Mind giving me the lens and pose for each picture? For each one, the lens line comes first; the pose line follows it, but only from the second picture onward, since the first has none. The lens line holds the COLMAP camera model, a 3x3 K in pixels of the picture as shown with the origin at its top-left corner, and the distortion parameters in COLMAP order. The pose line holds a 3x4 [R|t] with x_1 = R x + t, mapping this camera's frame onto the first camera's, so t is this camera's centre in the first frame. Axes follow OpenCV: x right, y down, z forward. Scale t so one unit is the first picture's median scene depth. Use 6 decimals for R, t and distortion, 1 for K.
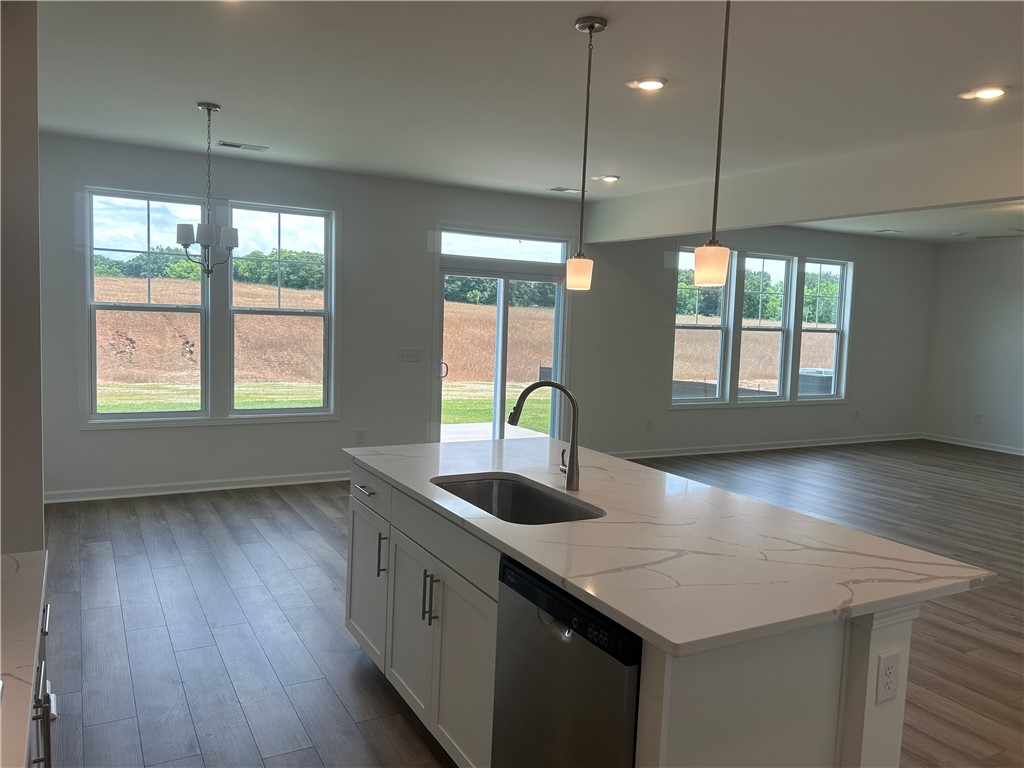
lens RADIAL K [[777.1, 0, 510.5], [0, 777.1, 388.2], [0, 0, 1]] dist [0.087012, -0.149772]
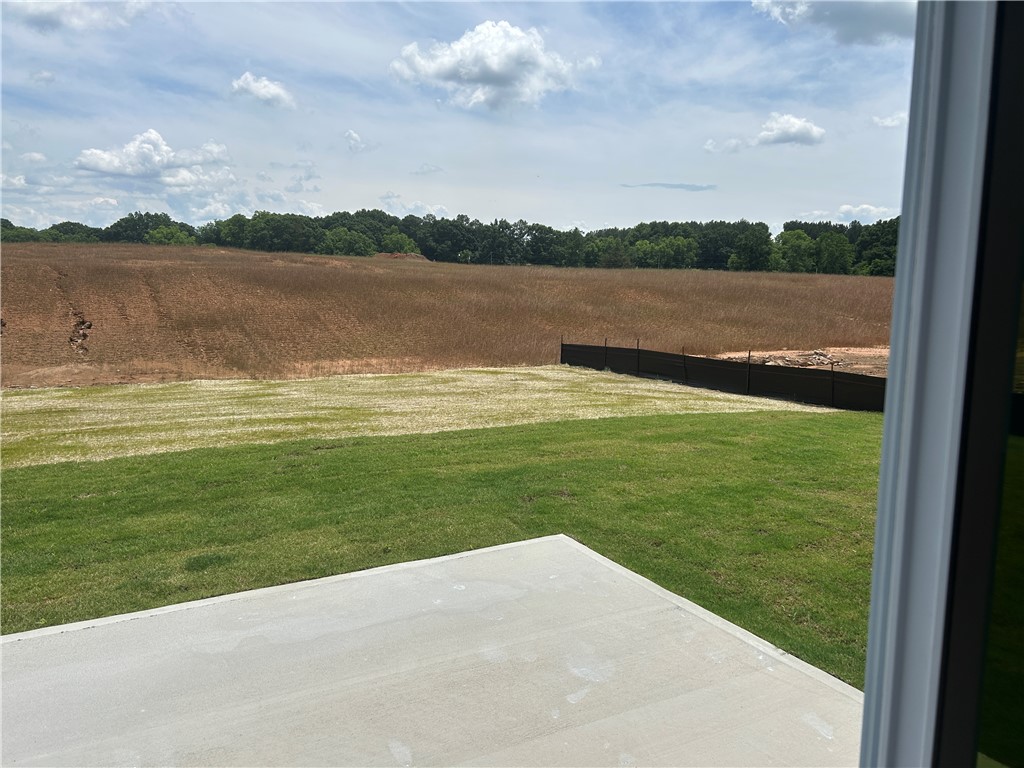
lens RADIAL K [[777.1, 0, 510.5], [0, 777.1, 388.2], [0, 0, 1]] dist [0.087012, -0.149772]
pose [[0.999623, -0.026483, 0.007228, -0.017902], [0.026081, 0.998360, 0.050971, -0.025659], [-0.008566, -0.050763, 0.998674, 0.274413]]
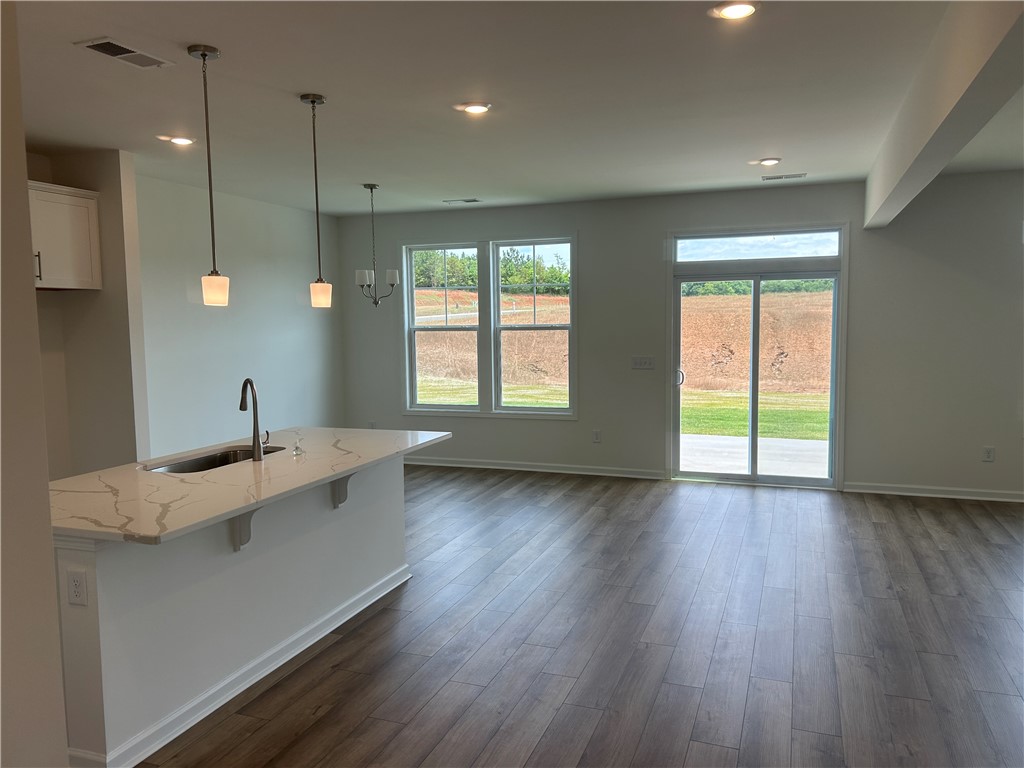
lens RADIAL K [[777.1, 0, 510.5], [0, 777.1, 388.2], [0, 0, 1]] dist [0.087012, -0.149772]
pose [[0.647761, 0.019012, -0.761607, 0.160385], [-0.029797, 0.999556, -0.000391, -0.000600], [0.761261, 0.022947, 0.648040, 0.053552]]
